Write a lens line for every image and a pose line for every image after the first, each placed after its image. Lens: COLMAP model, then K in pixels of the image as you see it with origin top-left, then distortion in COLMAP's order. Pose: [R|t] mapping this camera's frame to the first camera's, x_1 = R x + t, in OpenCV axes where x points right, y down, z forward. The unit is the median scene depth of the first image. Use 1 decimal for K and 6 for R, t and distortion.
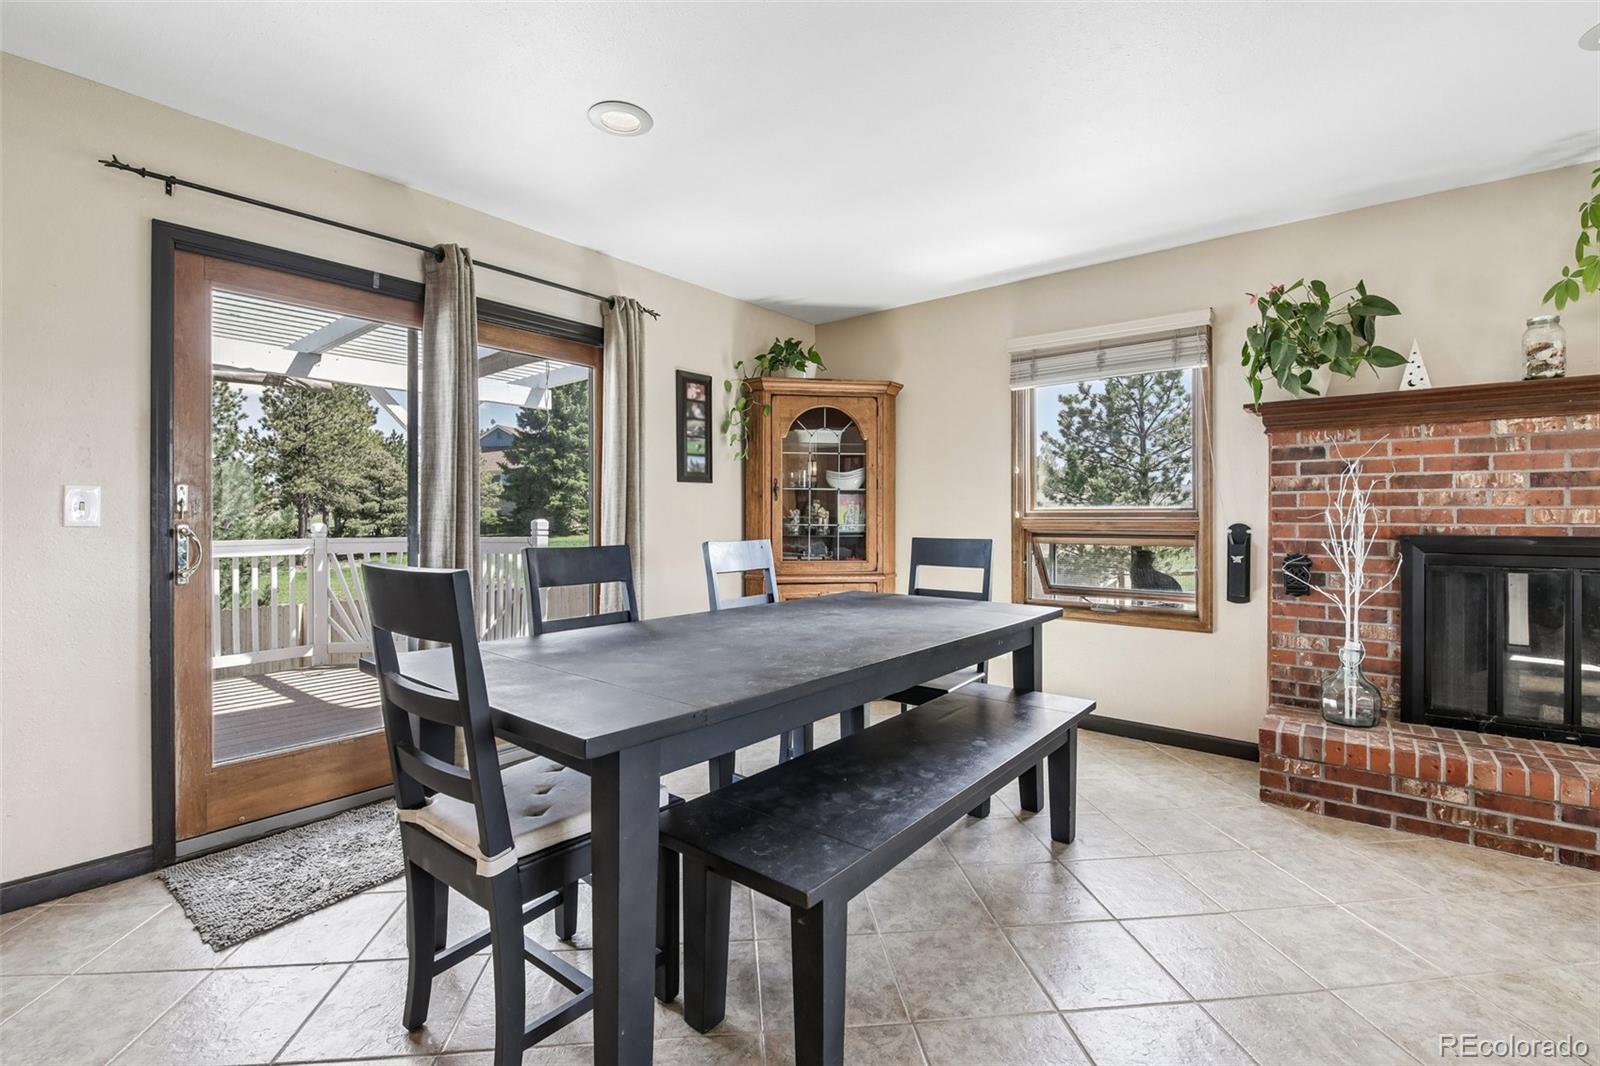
lens RADIAL K [[694.3, 0, 798.9], [0, 694.3, 517.3], [0, 0, 1]] dist [-0.004183, -0.005785]
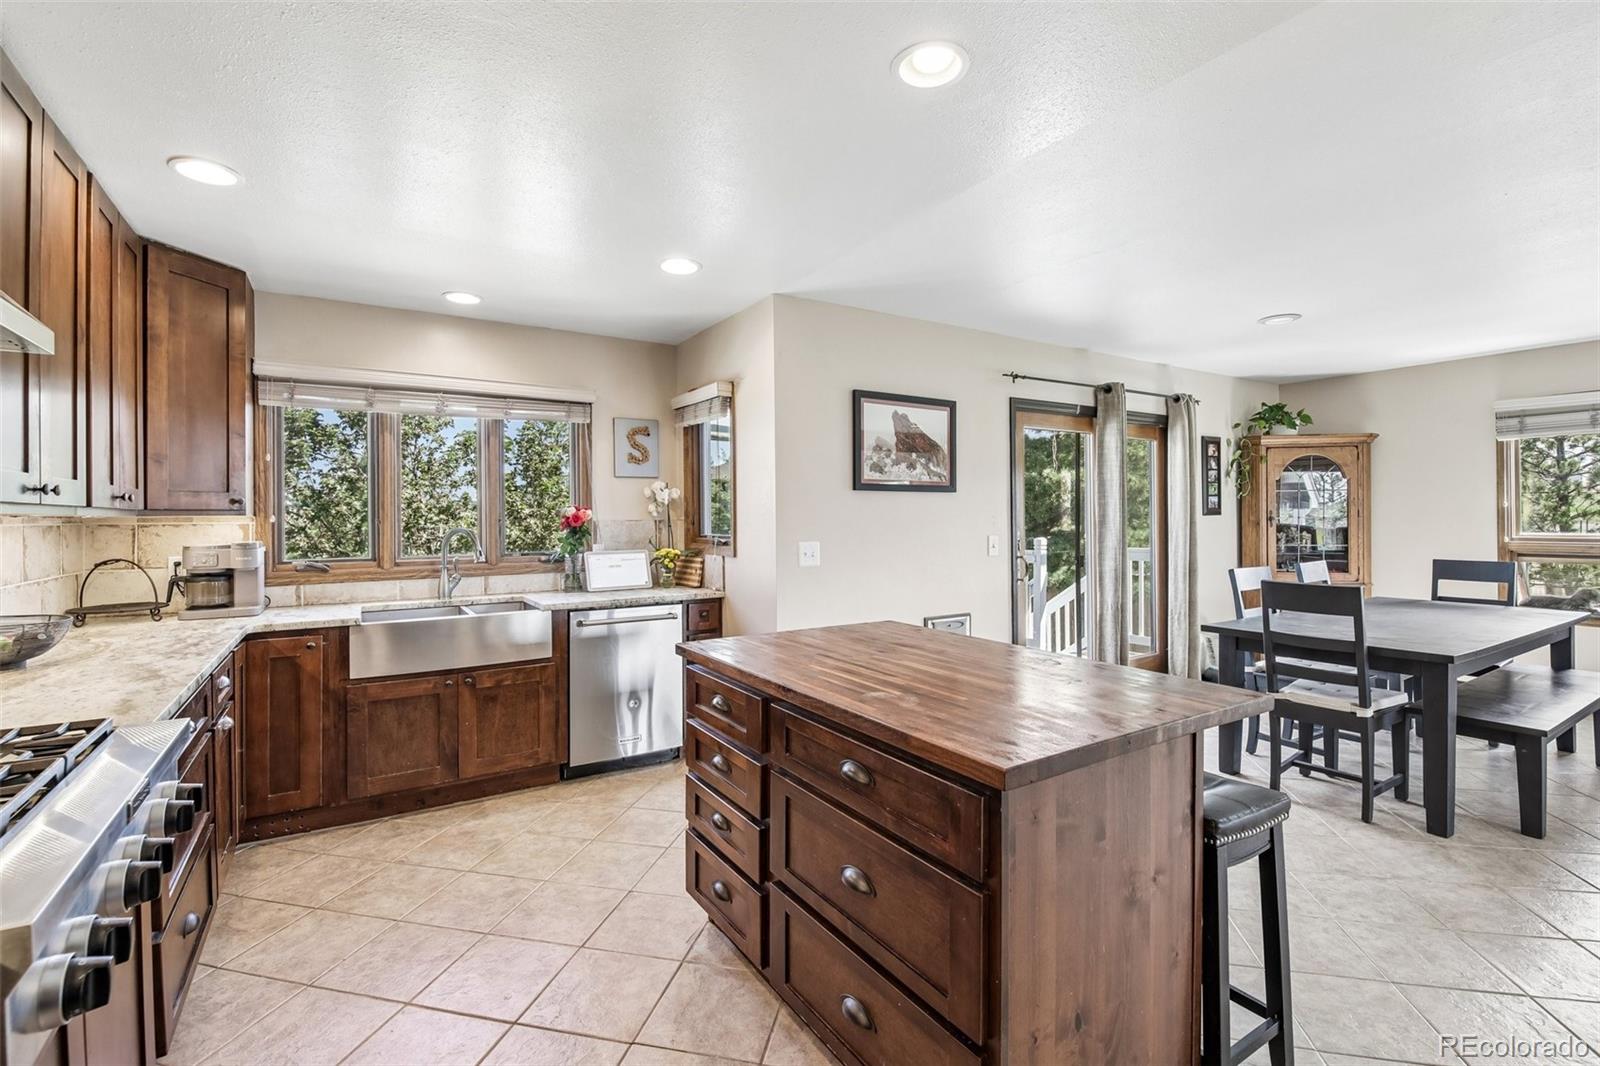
lens RADIAL K [[694.3, 0, 815.2], [0, 694.3, 520.2], [0, 0, 1]] dist [-0.004183, -0.005785]
pose [[0.948577, -0.007054, -0.316468, -0.602184], [0.010014, 0.999920, 0.007729, -0.076527], [0.316388, -0.010501, 0.948572, -0.737357]]
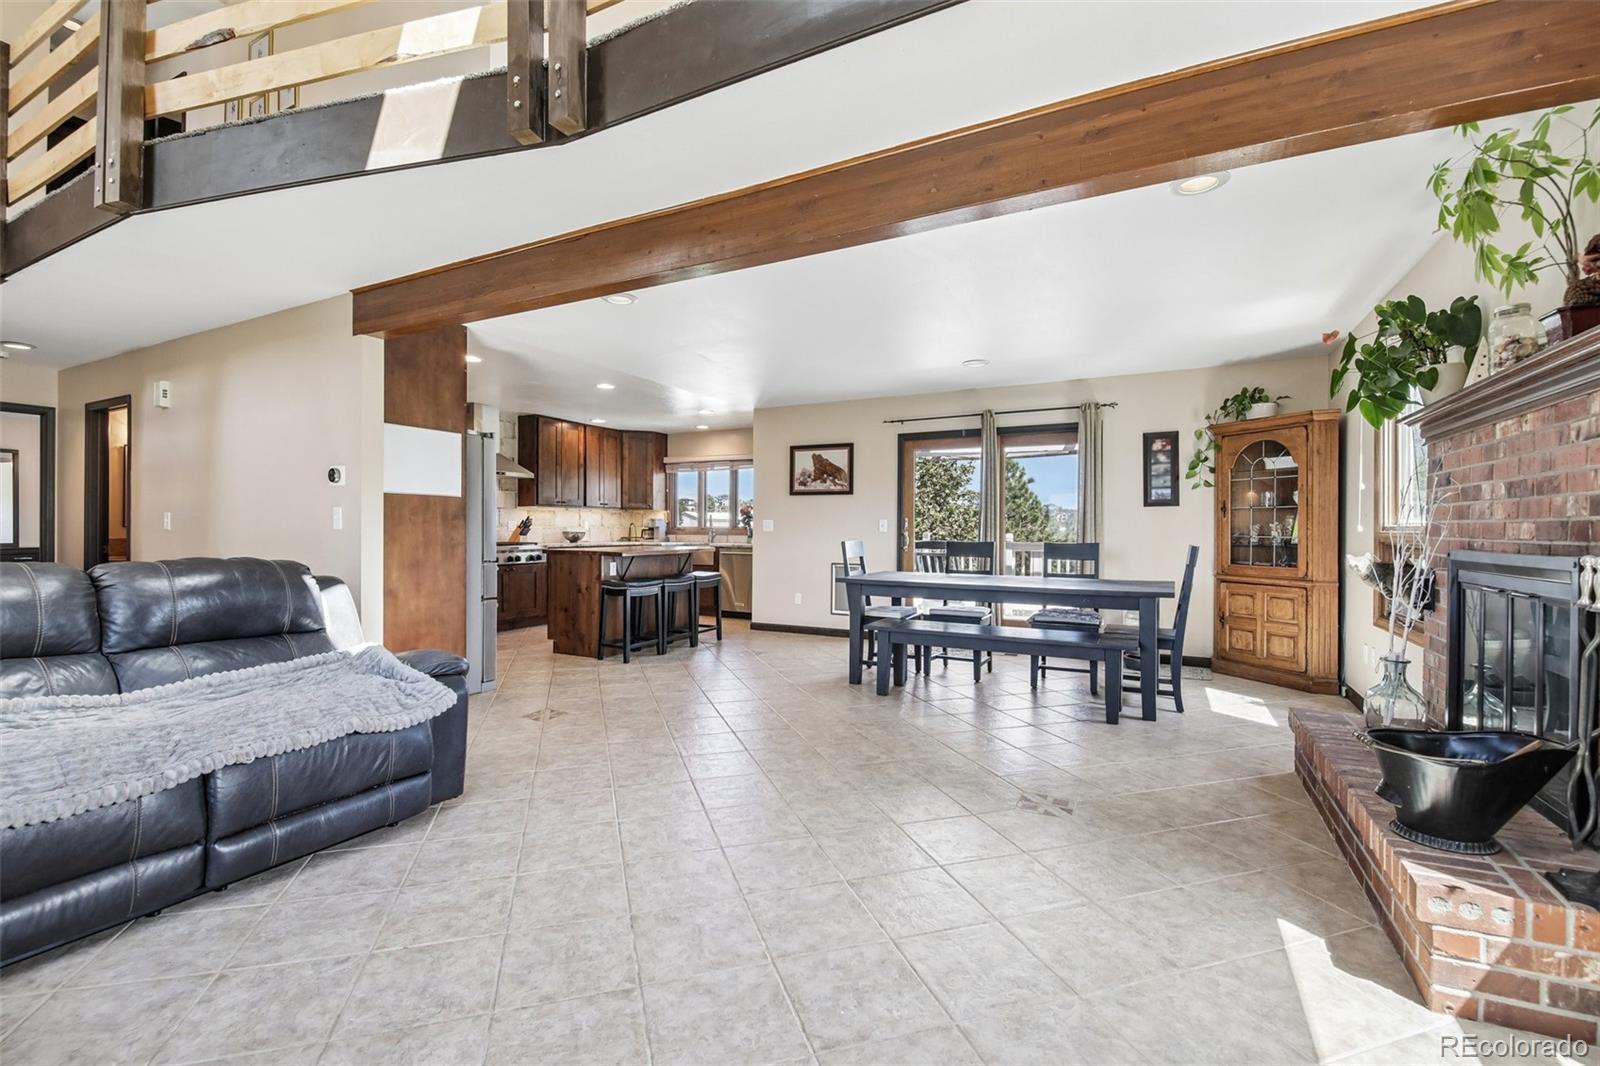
lens RADIAL K [[694.3, 0, 794.5], [0, 694.3, 529.6], [0, 0, 1]] dist [-0.004183, -0.005785]
pose [[0.204258, 0.001906, -0.978915, 1.460537], [-0.002354, 0.999996, 0.001456, -0.002282], [0.978914, 0.002007, 0.204262, -0.075255]]
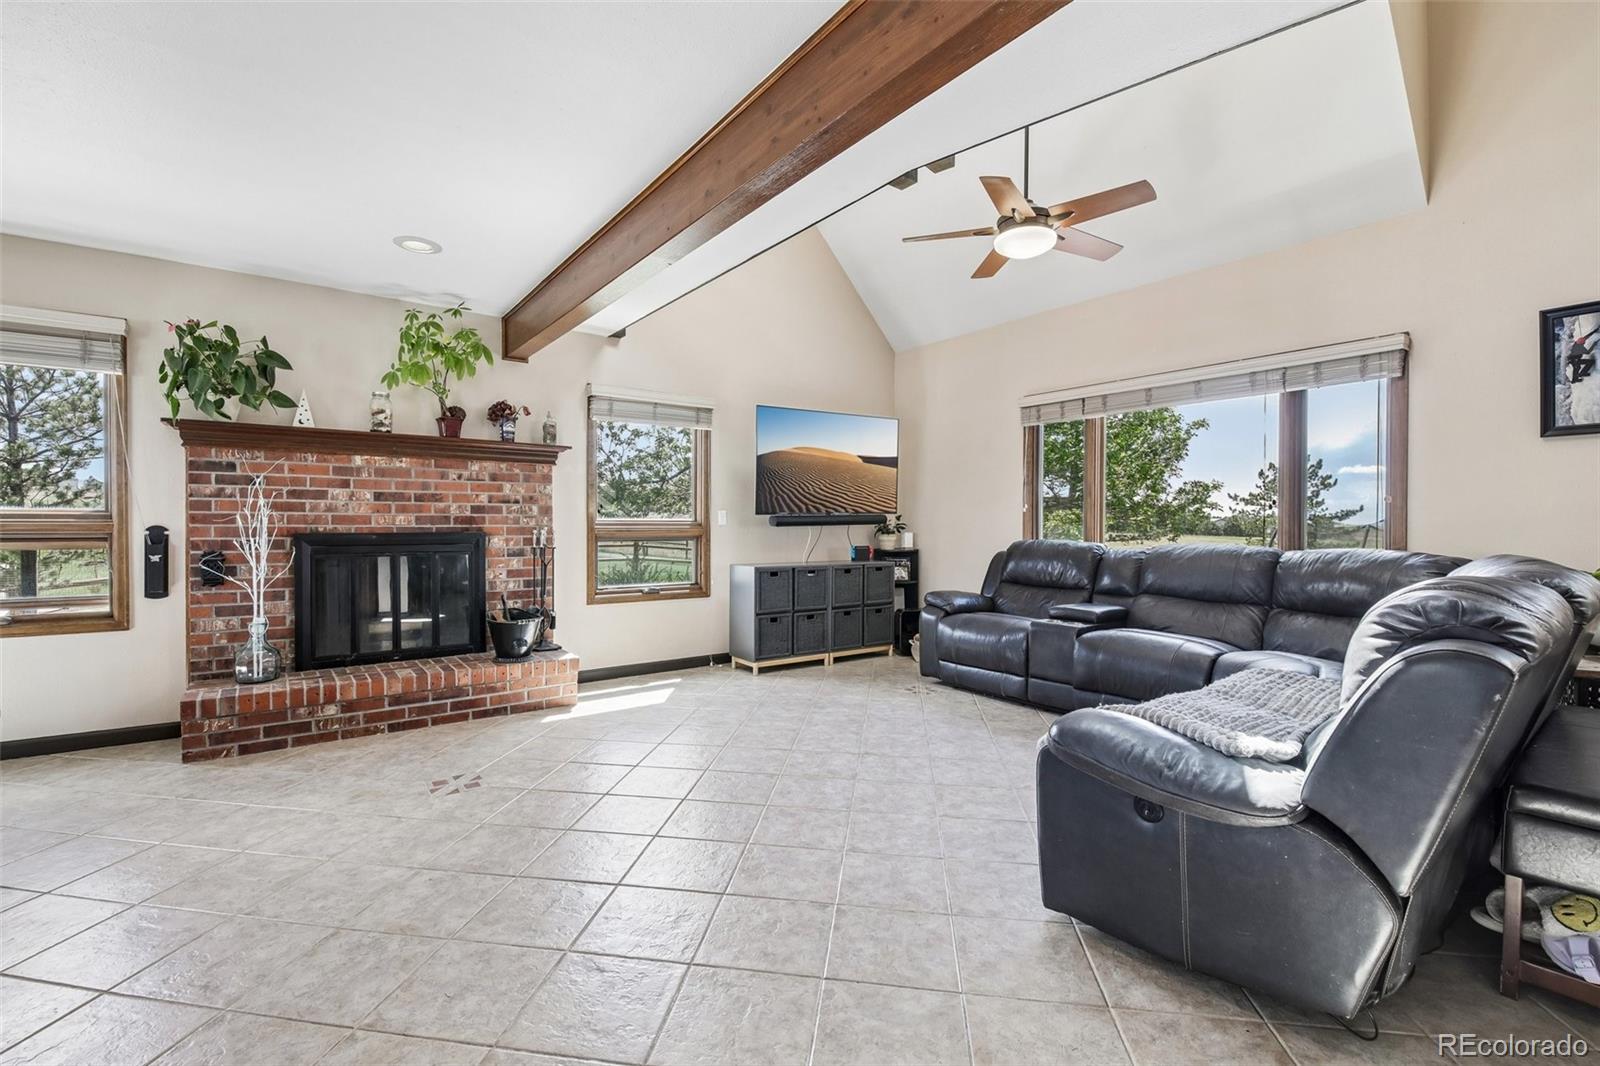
lens RADIAL K [[694.3, 0, 793.9], [0, 694.3, 532.6], [0, 0, 1]] dist [-0.004183, -0.005785]
pose [[0.242983, -0.013934, 0.969930, -0.176974], [-0.005117, 0.999864, 0.015646, -0.002179], [-0.970017, -0.008765, 0.242879, -0.243491]]
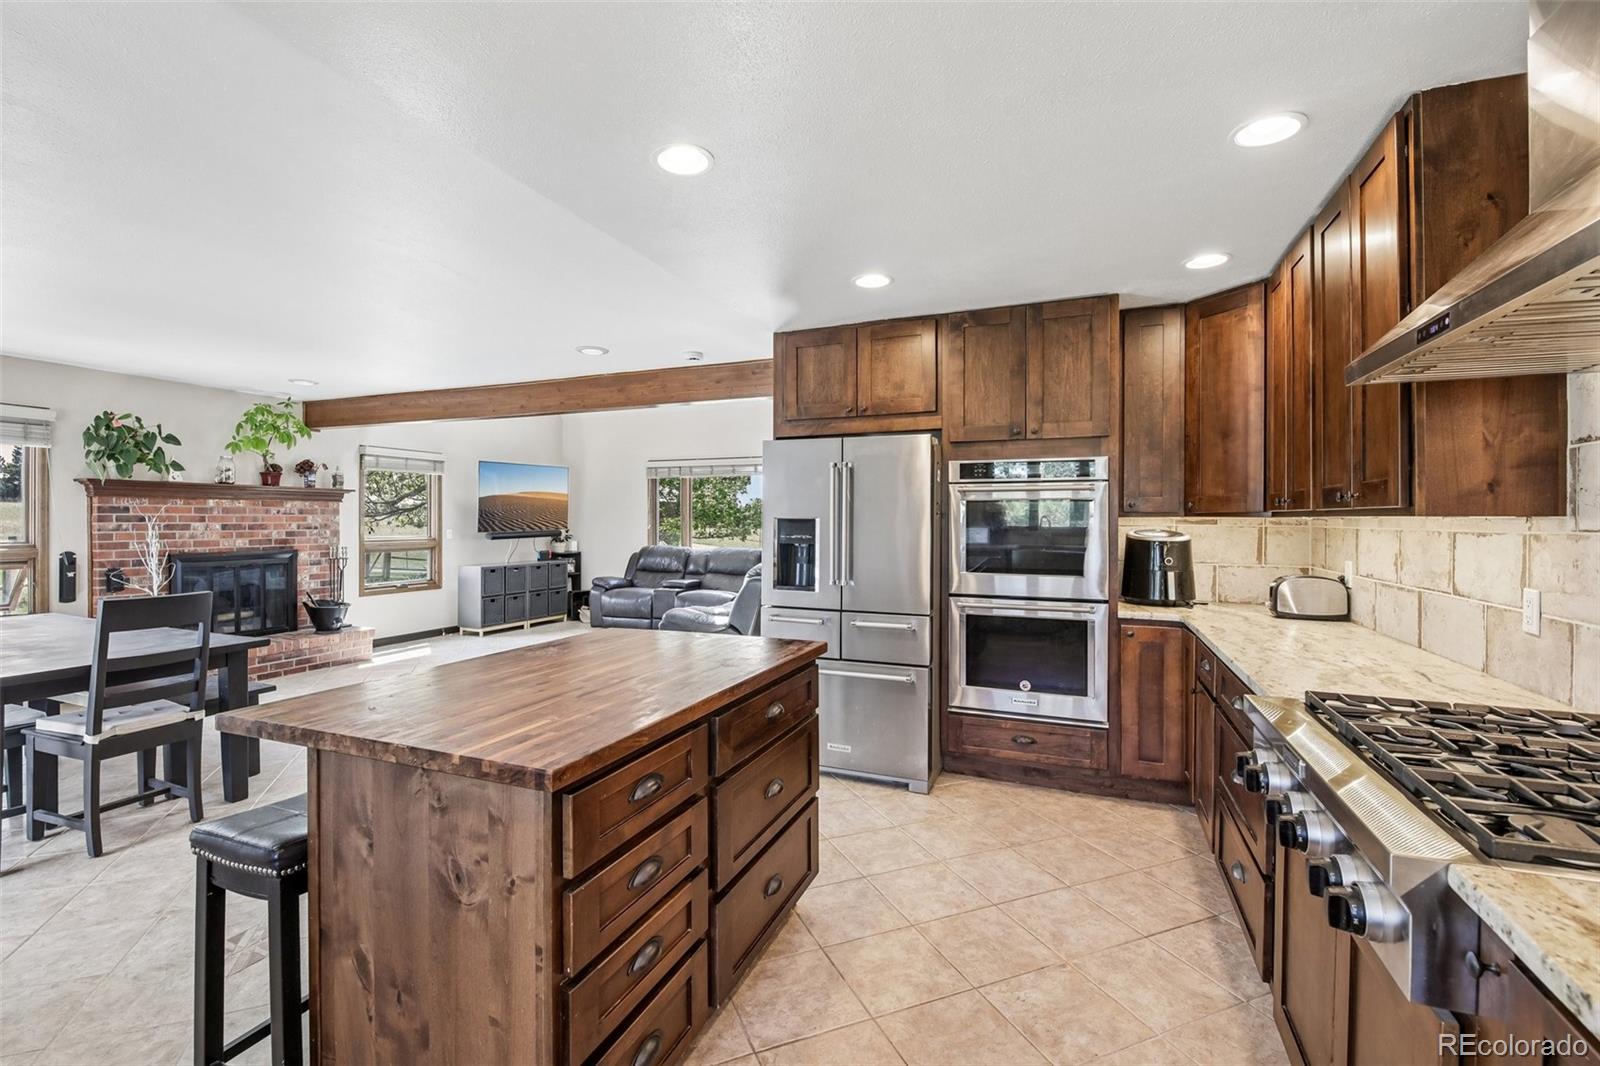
lens RADIAL K [[694.3, 0, 799.2], [0, 694.3, 527.2], [0, 0, 1]] dist [-0.004183, -0.005785]
pose [[-0.296281, -0.013907, 0.955000, -1.375261], [-0.006266, 0.999901, 0.012616, -0.078902], [-0.955080, -0.002246, -0.296339, -0.116348]]
